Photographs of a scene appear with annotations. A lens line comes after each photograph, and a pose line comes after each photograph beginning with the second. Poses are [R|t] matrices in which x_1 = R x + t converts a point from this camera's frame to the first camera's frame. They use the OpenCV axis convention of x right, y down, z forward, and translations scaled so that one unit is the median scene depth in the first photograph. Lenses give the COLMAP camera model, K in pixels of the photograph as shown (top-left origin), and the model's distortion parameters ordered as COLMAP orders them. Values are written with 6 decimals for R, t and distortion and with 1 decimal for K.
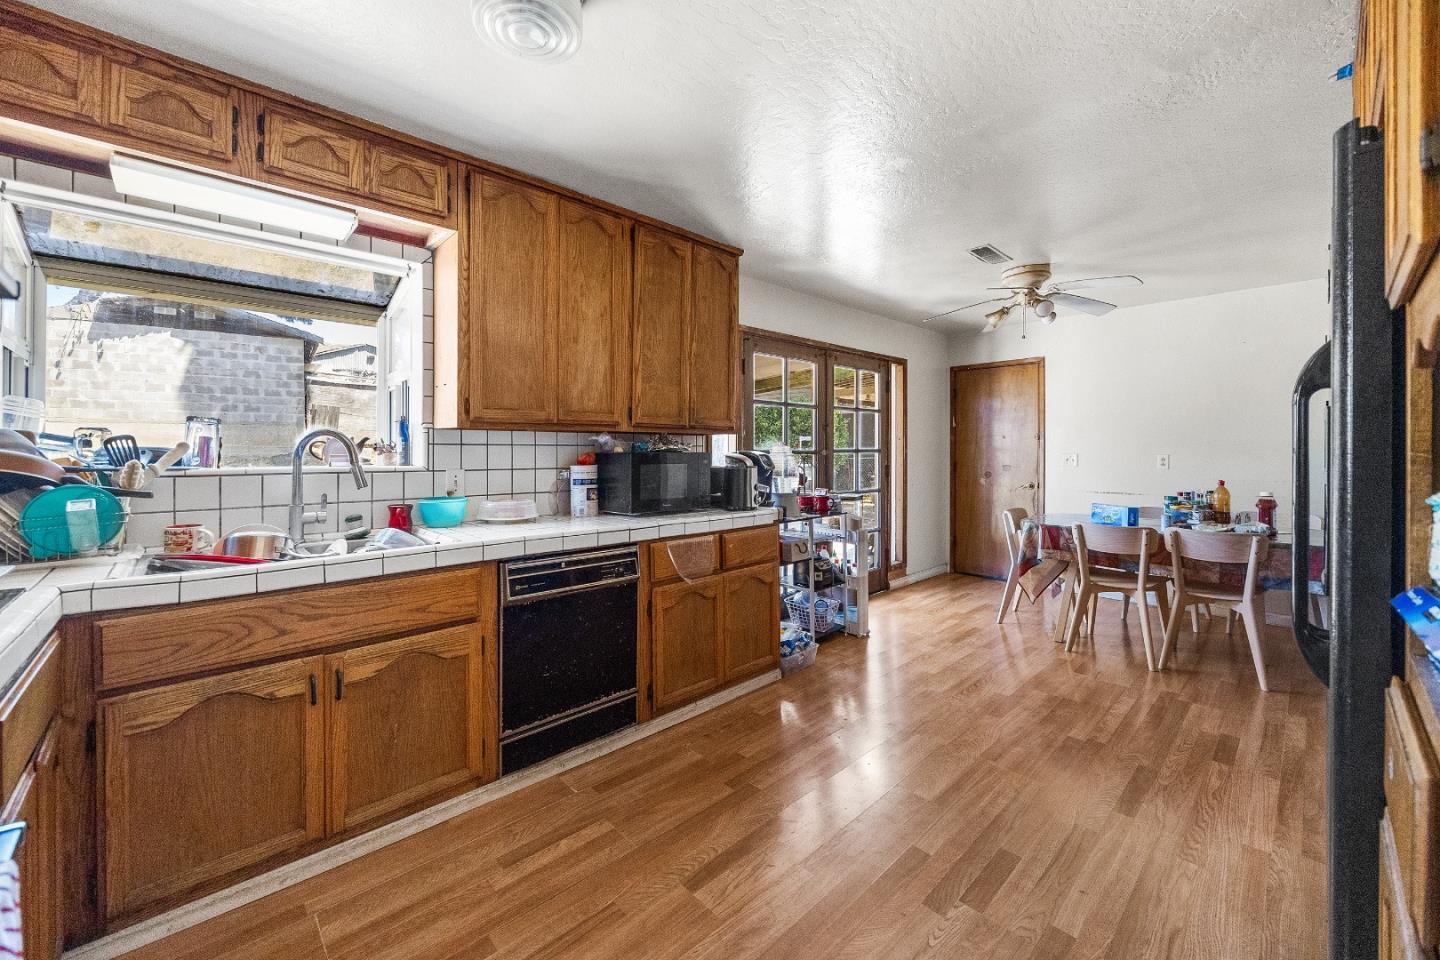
lens RADIAL K [[560.4, 0, 717.5], [0, 560.4, 457.3], [0, 0, 1]] dist [0.001049, 0.000069]
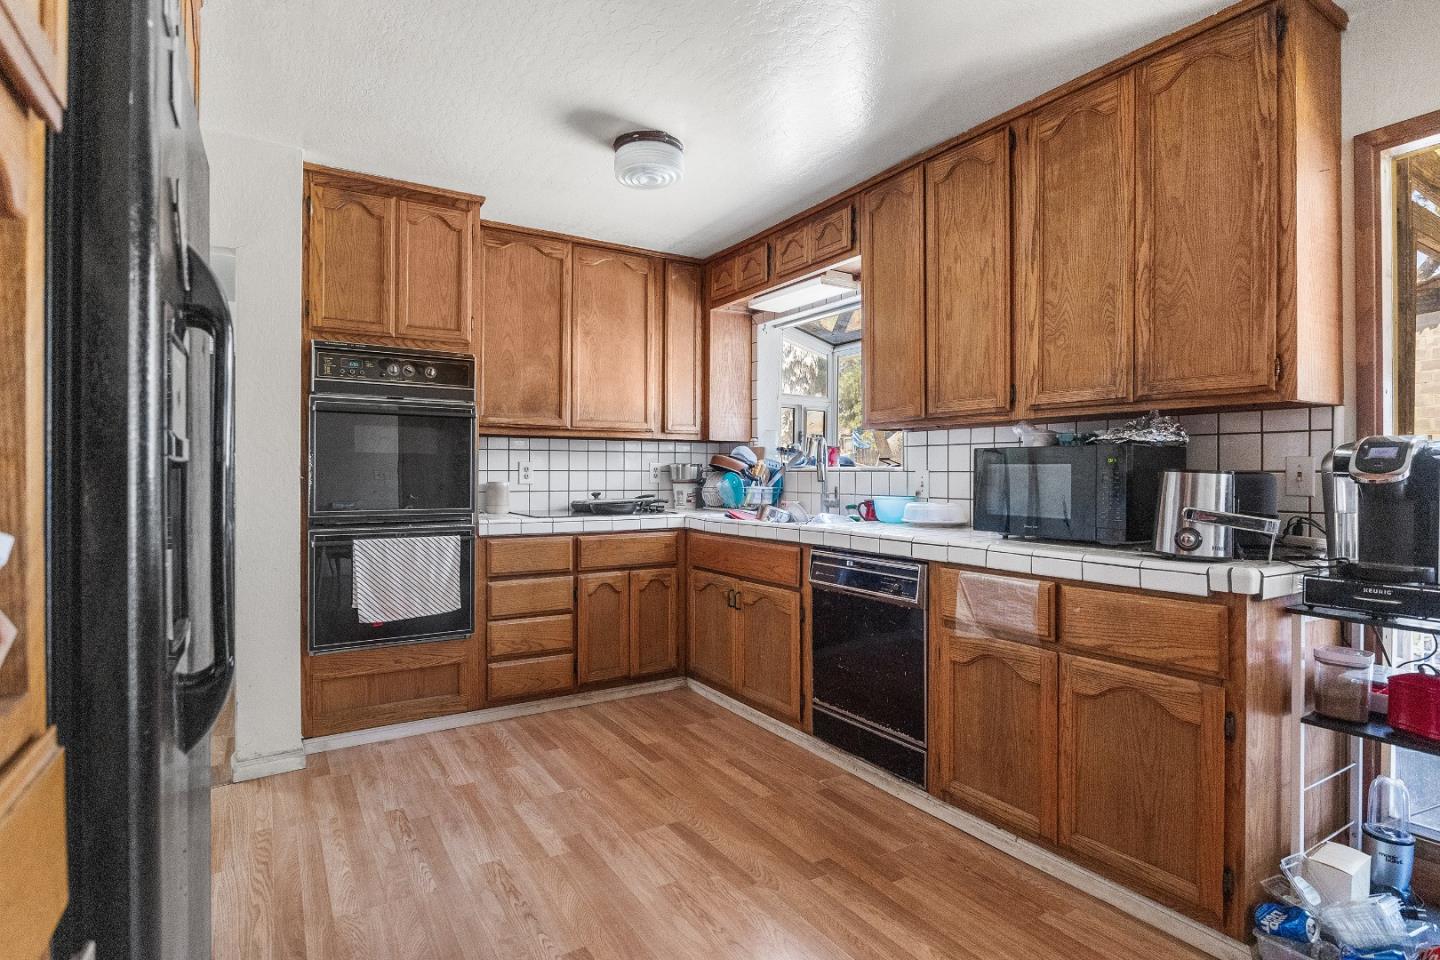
lens RADIAL K [[744.4, 0, 720.0], [0, 744.4, 480.0], [0, 0, 1]] dist [-0.002444, -0.000319]
pose [[-0.196315, 0.009810, -0.980492, 1.047212], [-0.010563, 0.999871, 0.012118, 0.030492], [0.980484, 0.012736, -0.196186, 1.020218]]
